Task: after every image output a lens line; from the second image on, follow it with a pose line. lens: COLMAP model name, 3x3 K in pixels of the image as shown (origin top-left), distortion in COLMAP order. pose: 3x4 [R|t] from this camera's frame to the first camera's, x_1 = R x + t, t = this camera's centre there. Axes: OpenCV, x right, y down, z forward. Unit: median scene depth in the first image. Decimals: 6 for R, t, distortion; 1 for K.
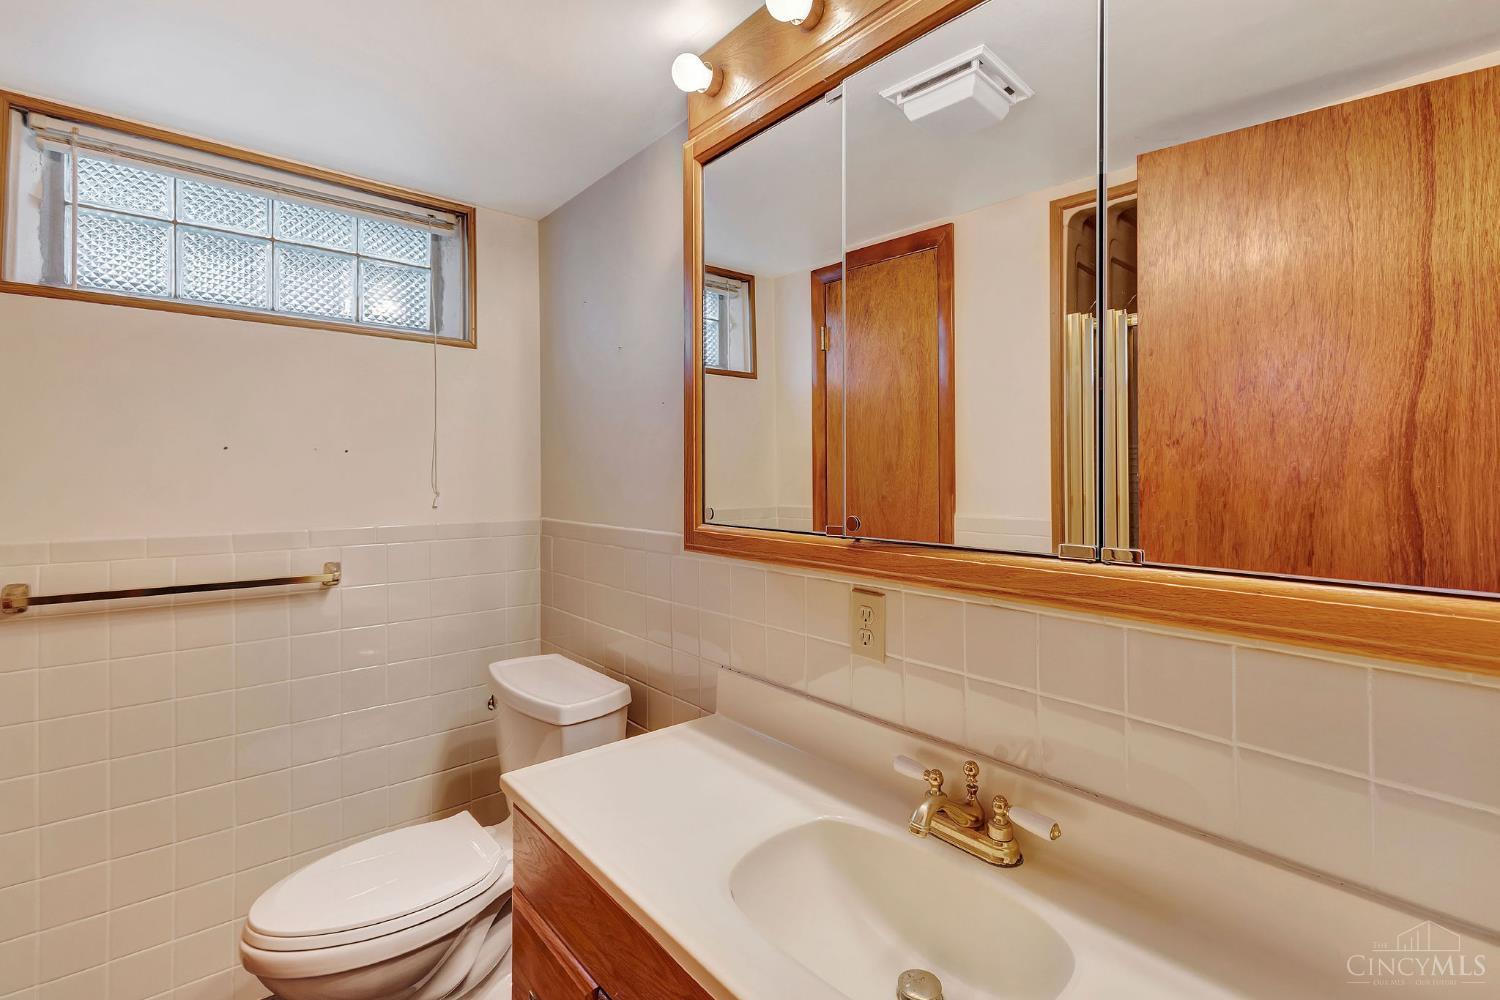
lens RADIAL K [[656.6, 0, 747.5], [0, 656.6, 488.4], [0, 0, 1]] dist [0.003618, -0.001339]
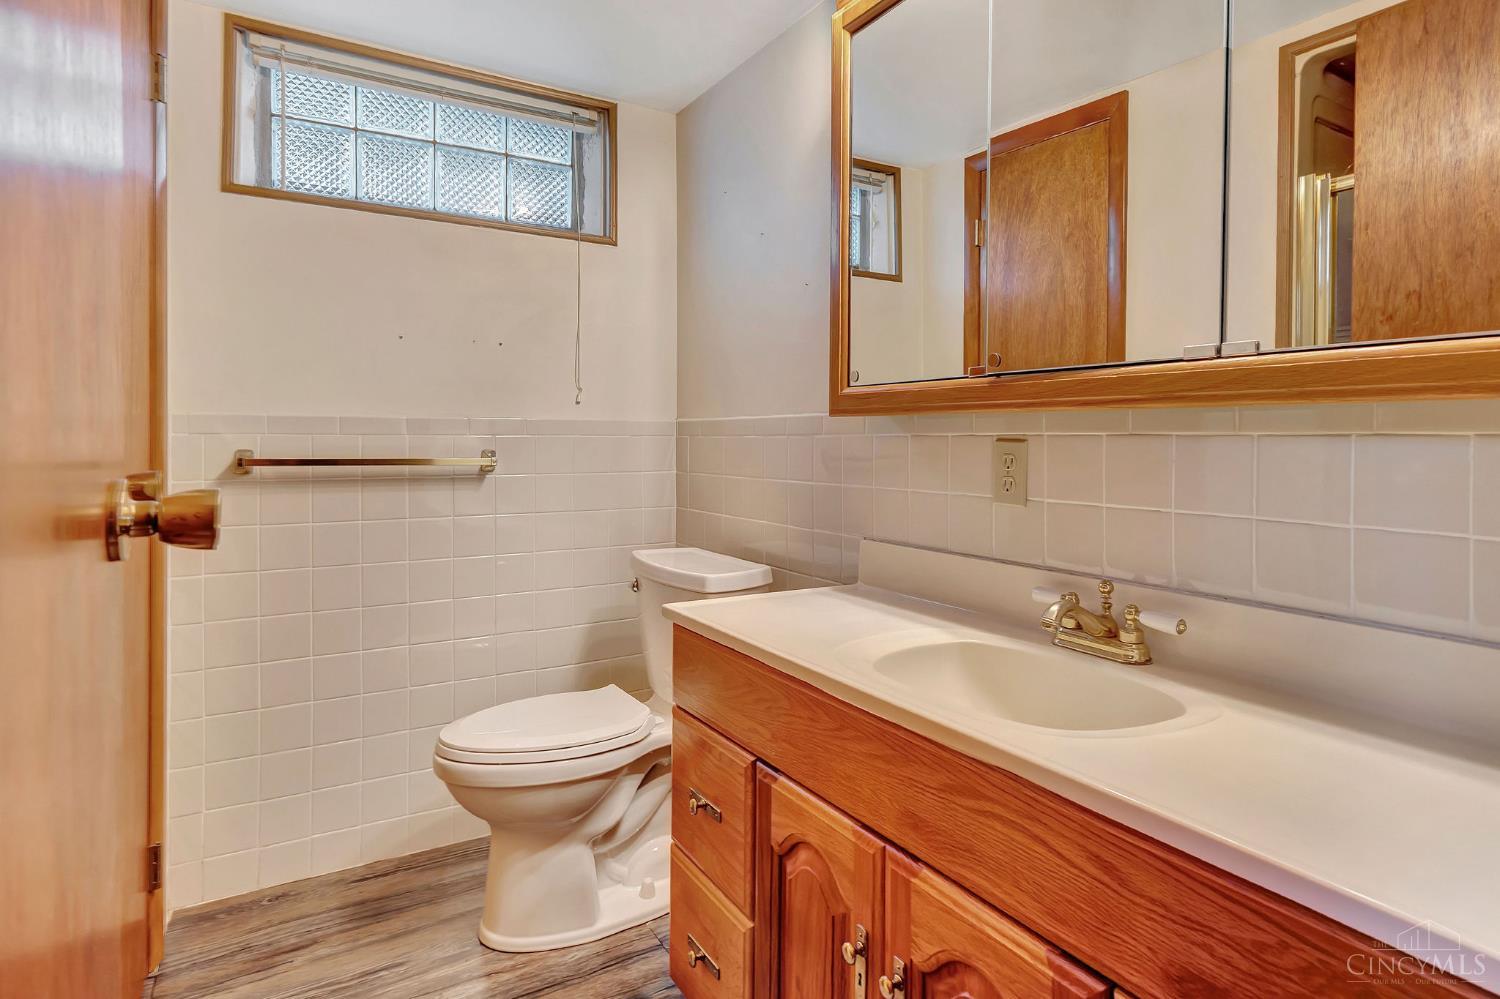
lens RADIAL K [[796.2, 0, 764.4], [0, 796.2, 471.5], [0, 0, 1]] dist [-0.000162, 0.001098]
pose [[0.988214, 0.011841, -0.152617, -0.003745], [-0.009528, 0.999829, 0.015879, 0.113339], [0.152779, -0.014238, 0.988158, -0.169276]]
